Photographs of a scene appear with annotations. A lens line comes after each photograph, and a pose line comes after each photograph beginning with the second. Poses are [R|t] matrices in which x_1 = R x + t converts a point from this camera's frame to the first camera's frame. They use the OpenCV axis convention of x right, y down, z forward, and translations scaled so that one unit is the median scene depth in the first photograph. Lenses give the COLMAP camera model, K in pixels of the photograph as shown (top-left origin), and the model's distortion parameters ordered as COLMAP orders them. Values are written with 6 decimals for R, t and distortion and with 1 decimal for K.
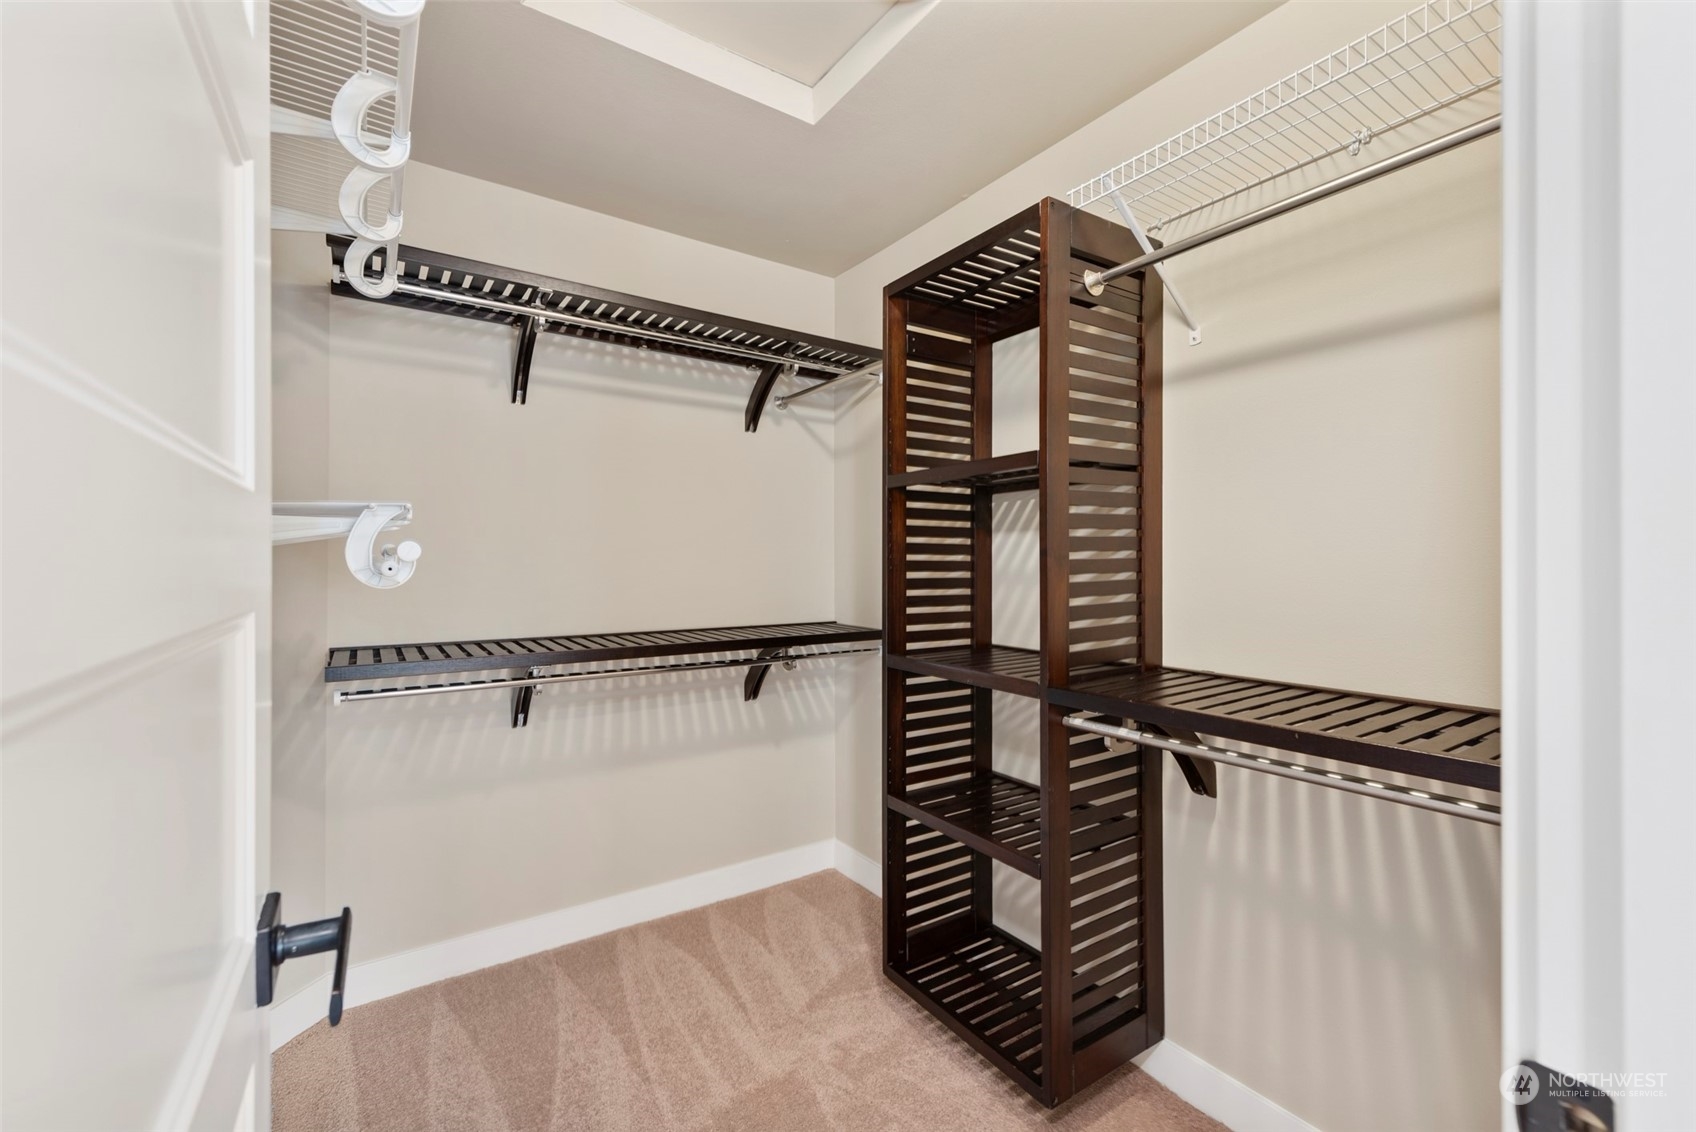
lens RADIAL K [[697.0, 0, 850.5], [0, 697.0, 561.8], [0, 0, 1]] dist [0.000811, 0.000008]
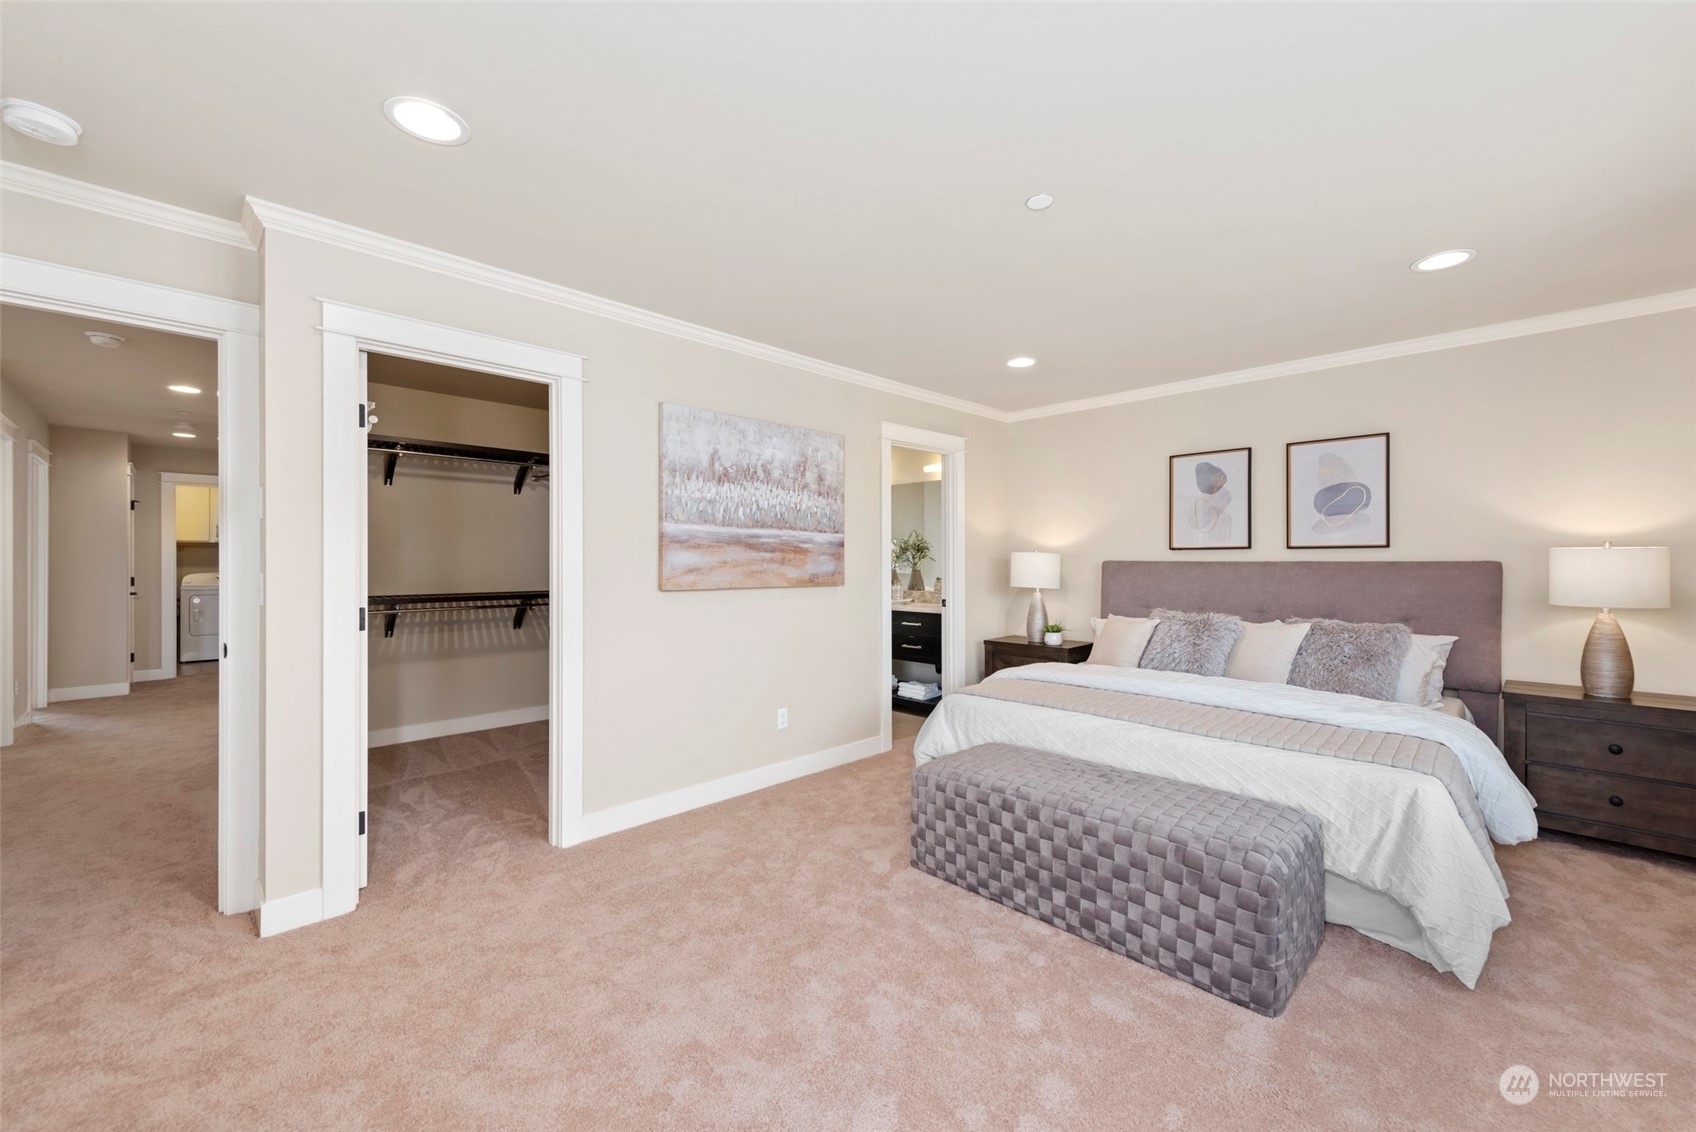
lens RADIAL K [[653.3, 0, 851.9], [0, 653.3, 559.8], [0, 0, 1]] dist [0.003347, 0.000438]
pose [[0.981309, -0.000193, 0.192439, 0.440104], [0.000915, 0.999993, -0.003663, 0.009373], [-0.192437, 0.003770, 0.981302, -1.026629]]
